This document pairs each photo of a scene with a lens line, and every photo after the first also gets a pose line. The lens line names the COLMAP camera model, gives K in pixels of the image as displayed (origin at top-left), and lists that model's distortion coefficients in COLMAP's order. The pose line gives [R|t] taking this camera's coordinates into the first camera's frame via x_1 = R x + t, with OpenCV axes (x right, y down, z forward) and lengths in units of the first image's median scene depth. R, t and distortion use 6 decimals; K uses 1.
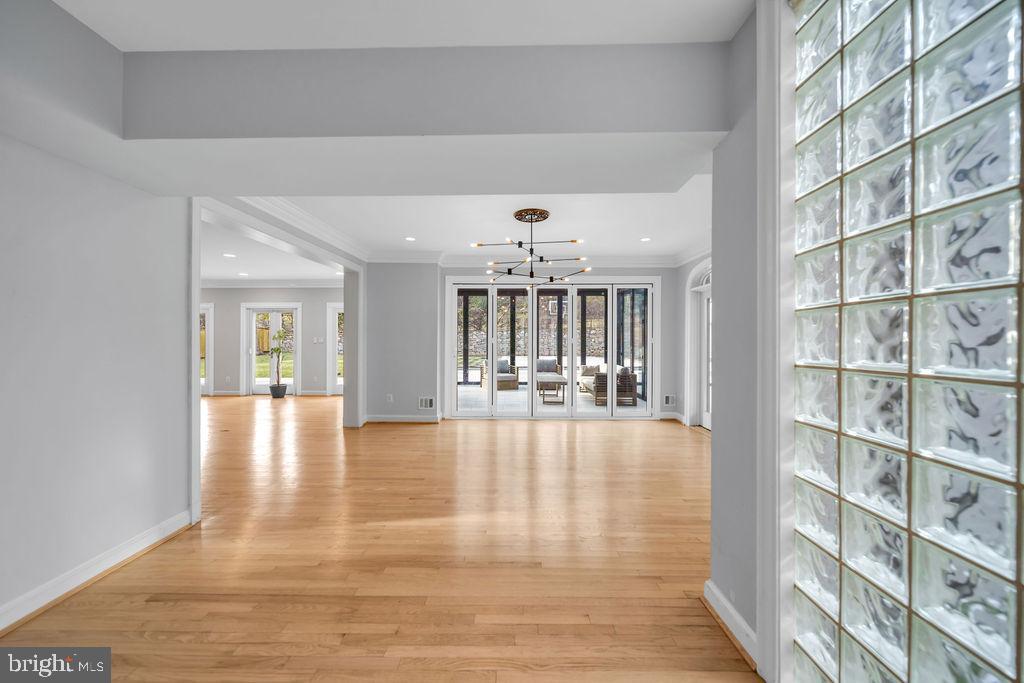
lens RADIAL K [[365.9, 0, 511.6], [0, 365.9, 342.2], [0, 0, 1]] dist [0.001981, 0.000160]
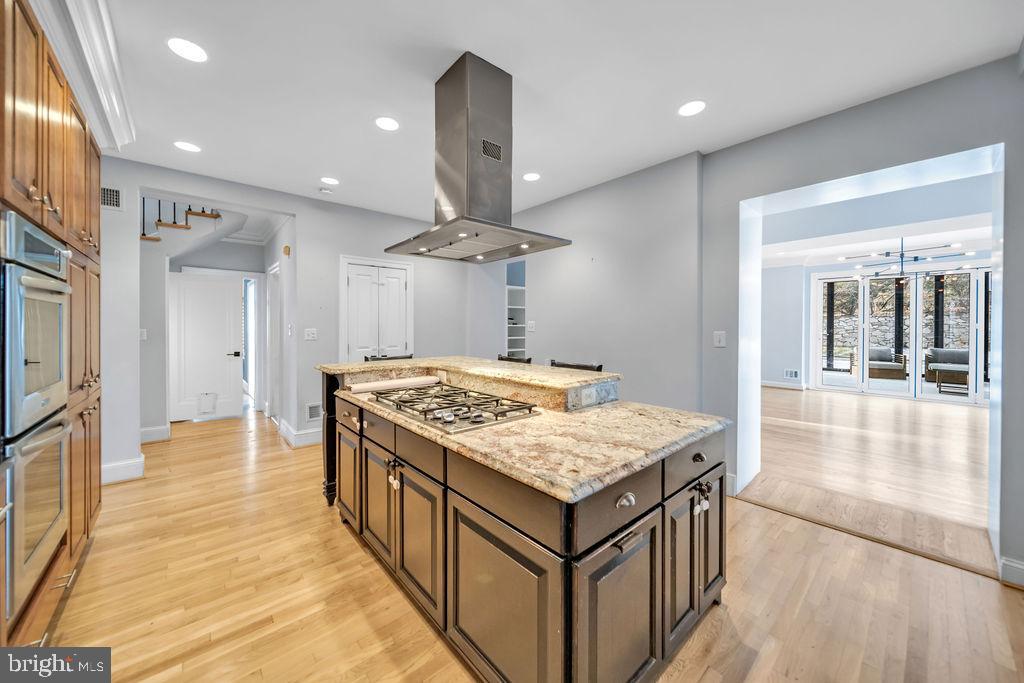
lens RADIAL K [[365.9, 0, 508.2], [0, 365.9, 333.4], [0, 0, 1]] dist [0.001352, 0.000040]
pose [[0.666230, 0.007501, -0.745709, 0.039568], [-0.002037, 0.999964, 0.008239, 0.006644], [0.745744, -0.003970, 0.666221, -0.367845]]
